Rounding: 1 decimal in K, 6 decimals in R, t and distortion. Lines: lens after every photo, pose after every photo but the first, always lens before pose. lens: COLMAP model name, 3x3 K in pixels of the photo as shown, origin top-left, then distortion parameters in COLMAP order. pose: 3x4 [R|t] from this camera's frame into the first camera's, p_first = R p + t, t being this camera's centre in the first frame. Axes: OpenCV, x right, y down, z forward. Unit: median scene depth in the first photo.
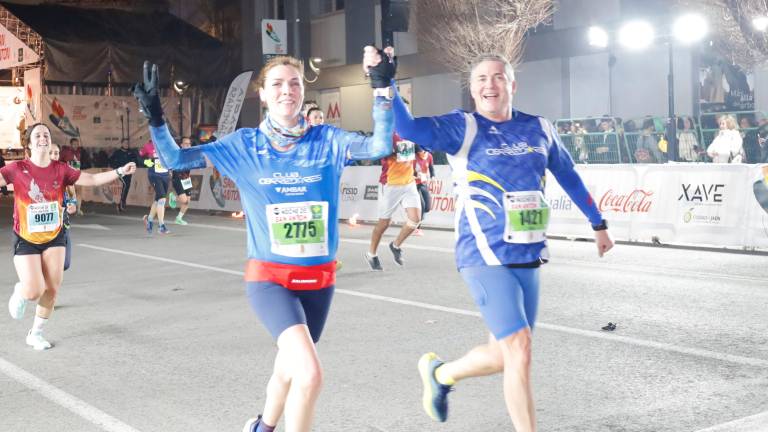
lens RADIAL K [[1087.7, 0, 384.0], [0, 1087.7, 177.3], [0, 0, 1]] dist [-0.003351, -0.016136]
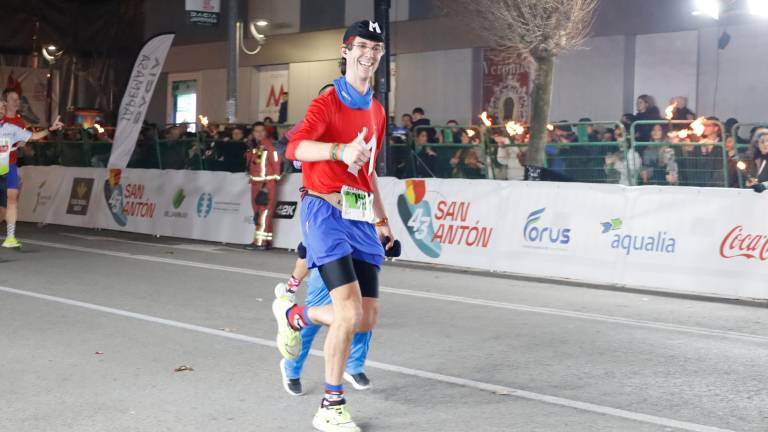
lens RADIAL K [[1433.2, 0, 382.9], [0, 1433.2, 161.0], [0, 0, 1]] dist [0.005216, -0.006541]
pose [[0.996313, 0.044334, 0.073456, -0.065589], [-0.042615, 0.998783, -0.024814, 0.002005], [-0.074467, 0.021592, 0.996990, 0.093335]]
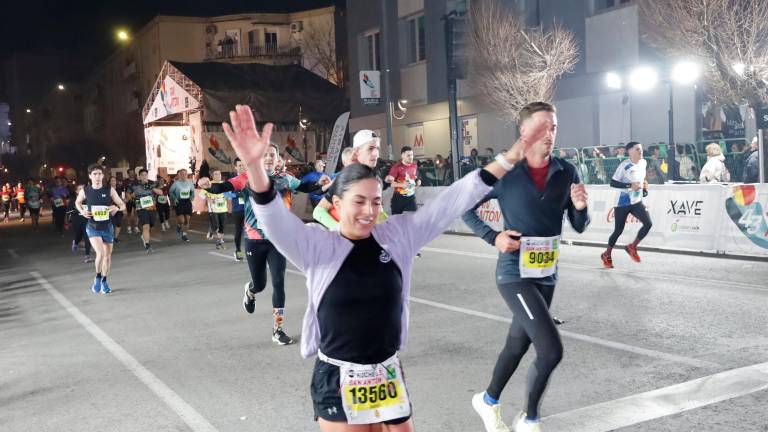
lens RADIAL K [[855.8, 0, 385.0], [0, 855.8, 258.2], [0, 0, 1]] dist [-0.013057, 0.022379]
pose [[0.992884, -0.009455, -0.118710, 0.046901], [0.019395, 0.996373, 0.082856, -0.011625], [0.117496, -0.084568, 0.989466, -0.014713]]
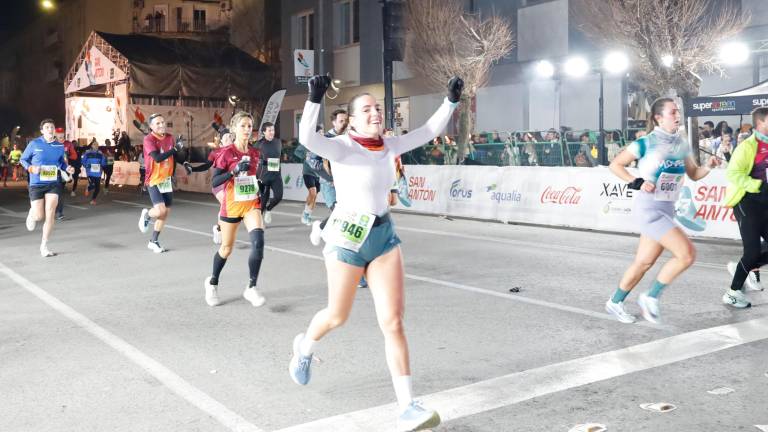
lens RADIAL K [[856.1, 0, 384.1], [0, 856.1, 181.9], [0, 0, 1]] dist [-0.002556, -0.004493]
pose [[0.999596, 0.017967, -0.022032, 0.025892], [-0.017726, 0.999781, 0.011080, -0.001436], [0.022226, -0.010685, 0.999696, -0.020327]]
